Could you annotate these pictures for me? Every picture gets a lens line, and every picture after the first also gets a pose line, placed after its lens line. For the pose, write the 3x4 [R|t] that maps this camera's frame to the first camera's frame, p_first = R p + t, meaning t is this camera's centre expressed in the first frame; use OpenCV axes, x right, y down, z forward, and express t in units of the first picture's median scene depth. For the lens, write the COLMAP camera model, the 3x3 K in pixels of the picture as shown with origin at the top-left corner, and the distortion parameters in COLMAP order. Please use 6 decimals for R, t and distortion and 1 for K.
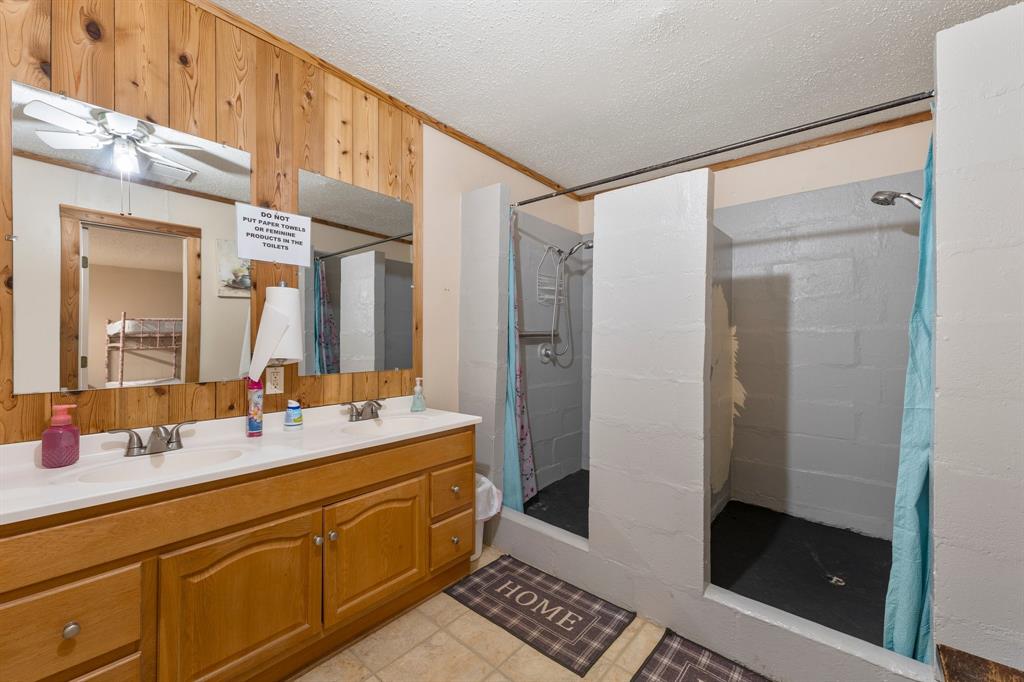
lens RADIAL K [[407.8, 0, 512.0], [0, 407.8, 341.0], [0, 0, 1]] dist [0.000874, 0.000231]
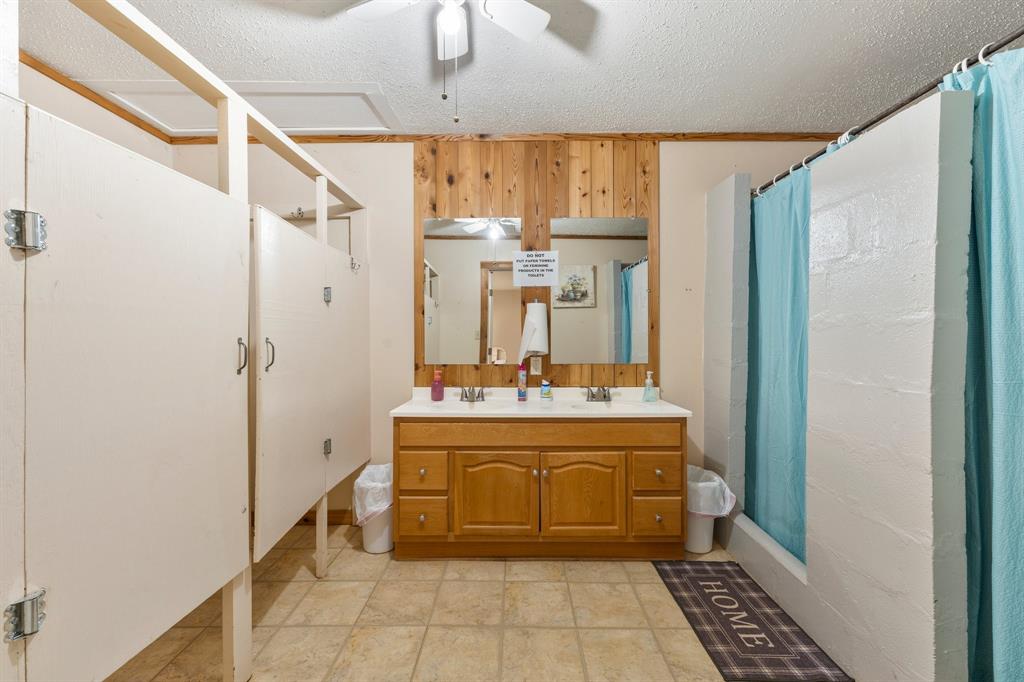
lens RADIAL K [[412.1, 0, 514.0], [0, 412.1, 336.7], [0, 0, 1]] dist [0.002338, -0.000084]
pose [[0.644610, -0.008610, -0.764463, 0.502478], [0.003109, 0.999958, -0.008641, 0.003719], [0.764506, 0.003194, 0.644609, -0.025598]]
